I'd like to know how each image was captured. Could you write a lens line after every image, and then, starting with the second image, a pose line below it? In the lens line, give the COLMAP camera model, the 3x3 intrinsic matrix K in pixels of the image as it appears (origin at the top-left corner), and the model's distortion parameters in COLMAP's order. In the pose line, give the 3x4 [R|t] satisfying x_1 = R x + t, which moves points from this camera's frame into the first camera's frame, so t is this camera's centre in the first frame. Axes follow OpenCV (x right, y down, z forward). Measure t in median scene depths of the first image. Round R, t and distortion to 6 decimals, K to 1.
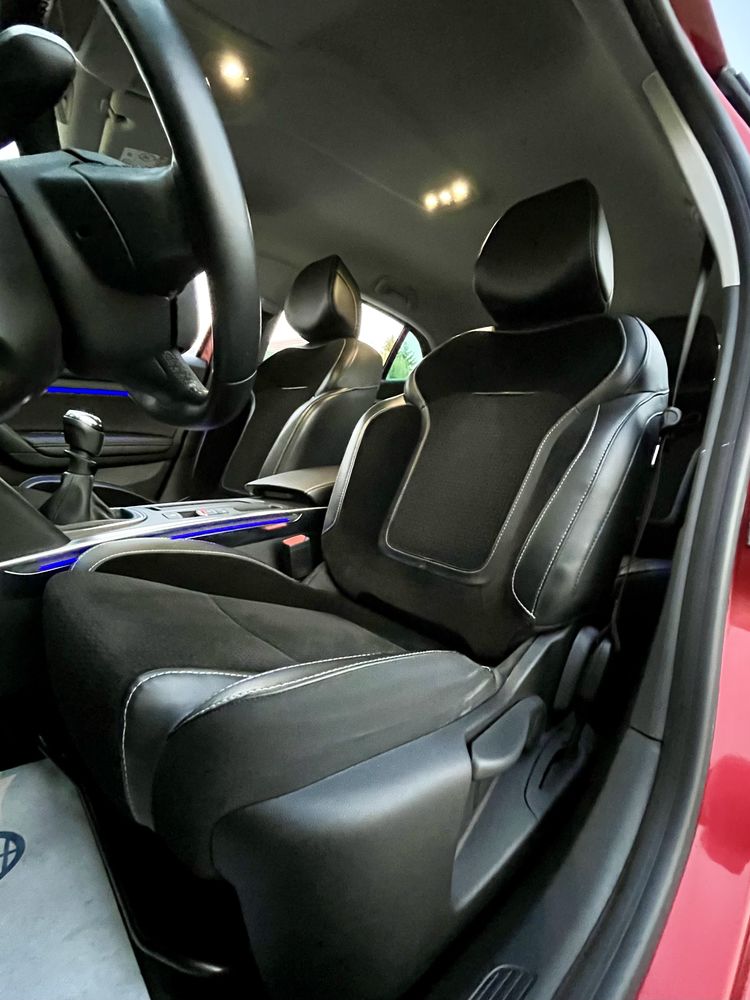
lens RADIAL K [[477.2, 0, 369.7], [0, 477.2, 496.9], [0, 0, 1]] dist [-0.009444, -0.000206]
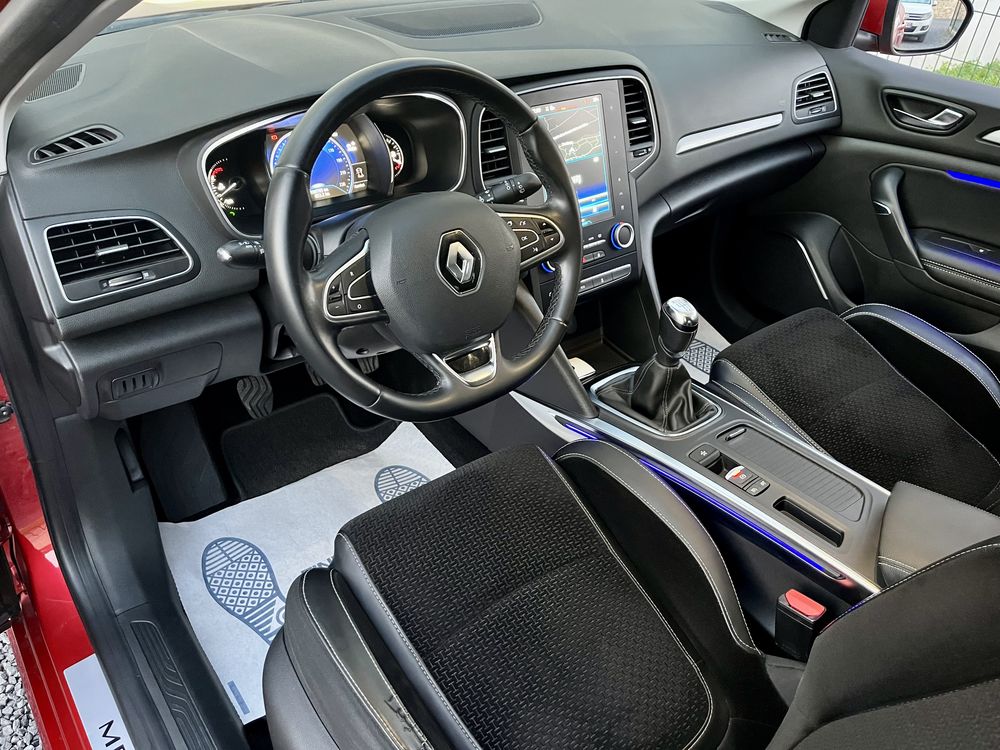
lens RADIAL K [[766.0, 0, 505.4], [0, 766.0, 377.5], [0, 0, 1]] dist [0.052021, -0.069222]
pose [[-0.079784, 0.497021, -0.864063, 0.621636], [-0.180283, 0.845337, 0.502896, -0.612576], [0.980374, 0.195899, 0.022160, 0.561050]]
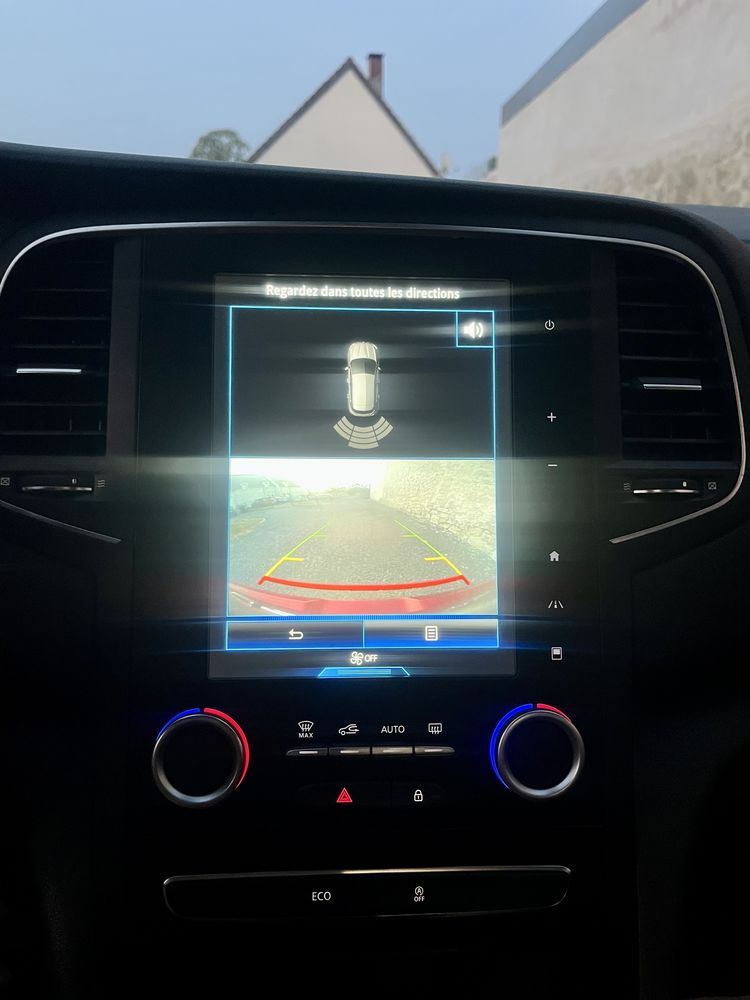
lens RADIAL K [[766.0, 0, 375.8], [0, 766.0, 493.5], [0, 0, 1]] dist [0.052021, -0.069222]
pose [[-0.632923, 0.109401, -0.766446, -0.375488], [-0.172647, 0.945094, 0.277470, -0.387406], [0.754719, 0.307942, -0.579285, 0.866894]]
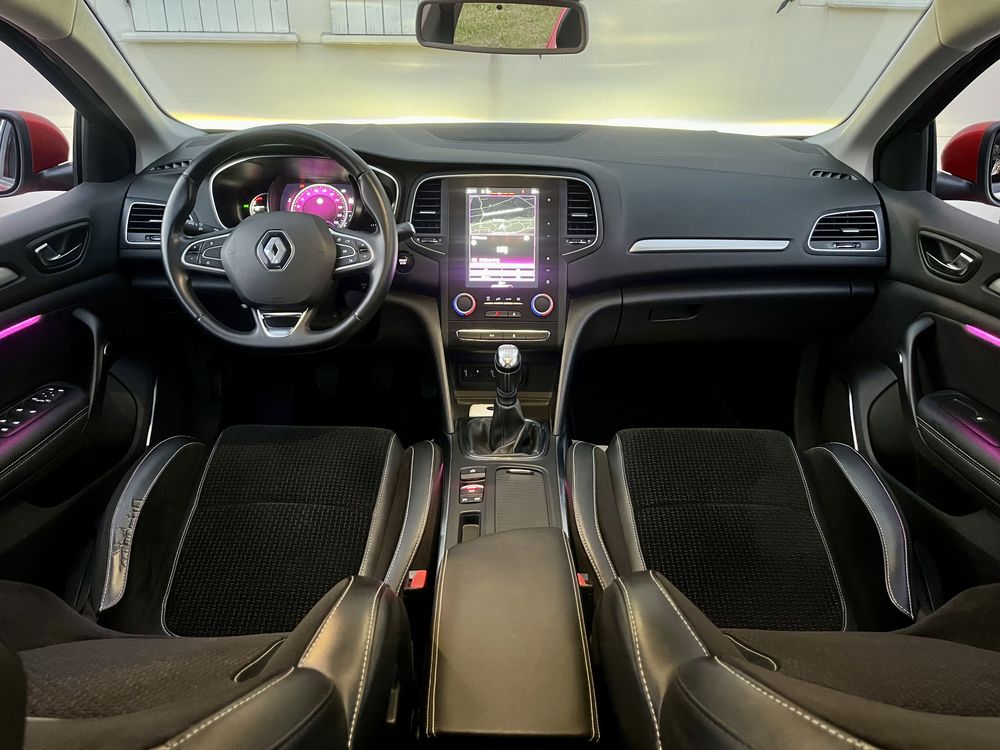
lens RADIAL K [[766.0, 0, 505.2], [0, 766.0, 385.1], [0, 0, 1]] dist [0.052021, -0.069222]
pose [[-0.685566, 0.217190, -0.694858, 0.504970], [-0.155899, 0.888522, 0.431537, -0.707211], [0.711122, 0.404175, -0.575281, 1.684570]]
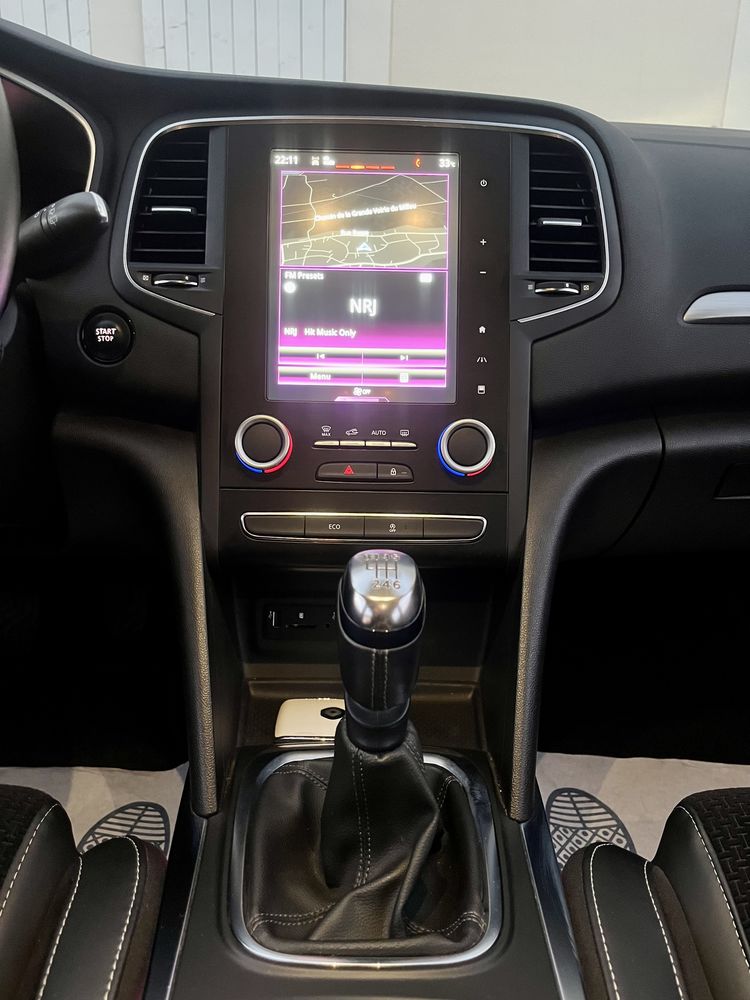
lens RADIAL K [[766.0, 0, 374.7], [0, 766.0, 507.0], [0, 0, 1]] dist [0.052021, -0.069222]
pose [[-0.673683, 0.131406, -0.727244, -0.198102], [-0.169327, 0.930440, 0.324978, -0.318488], [0.719361, 0.342074, -0.604570, 1.082216]]
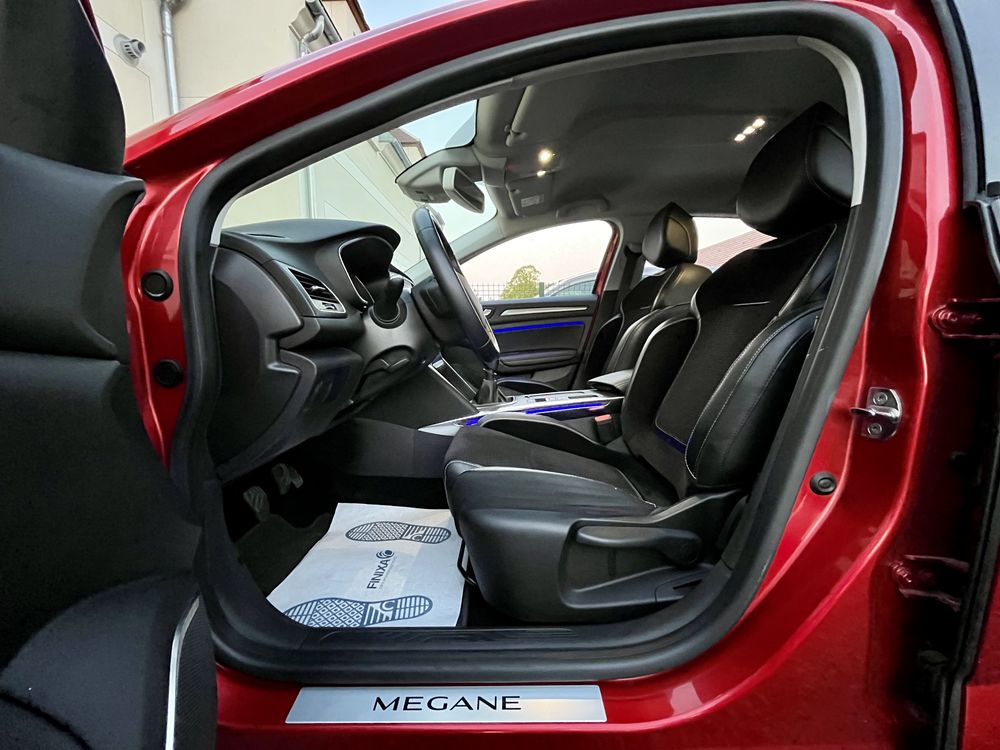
lens RADIAL K [[406.1, 0, 499.9], [0, 406.1, 375.9], [0, 0, 1]] dist [-0.004170, 0.001169]
pose [[0.718879, -0.025661, -0.694662, 0.542821], [0.013544, 0.999646, -0.022911, -0.021539], [0.695003, 0.007062, 0.718972, -0.197588]]
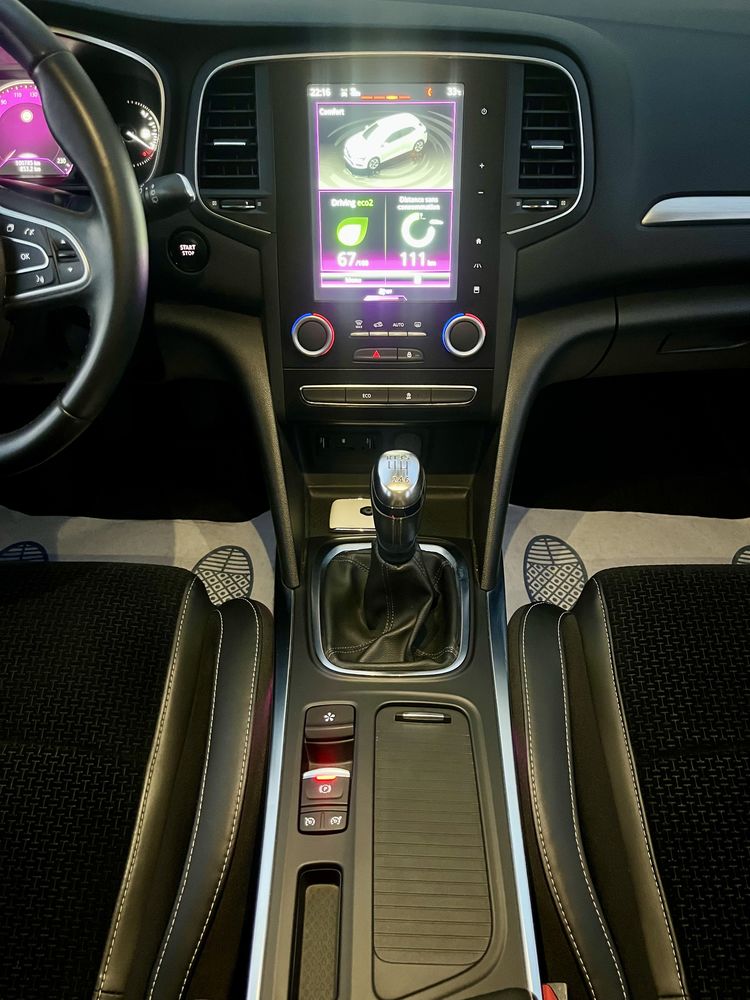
lens RADIAL K [[766.0, 0, 379.7], [0, 766.0, 504.5], [0, 0, 1]] dist [0.052021, -0.069222]
pose [[-0.692462, 0.396765, -0.602556, -0.067427], [-0.144717, 0.741832, 0.654784, -0.570479], [0.706790, 0.540614, -0.456272, 1.159106]]
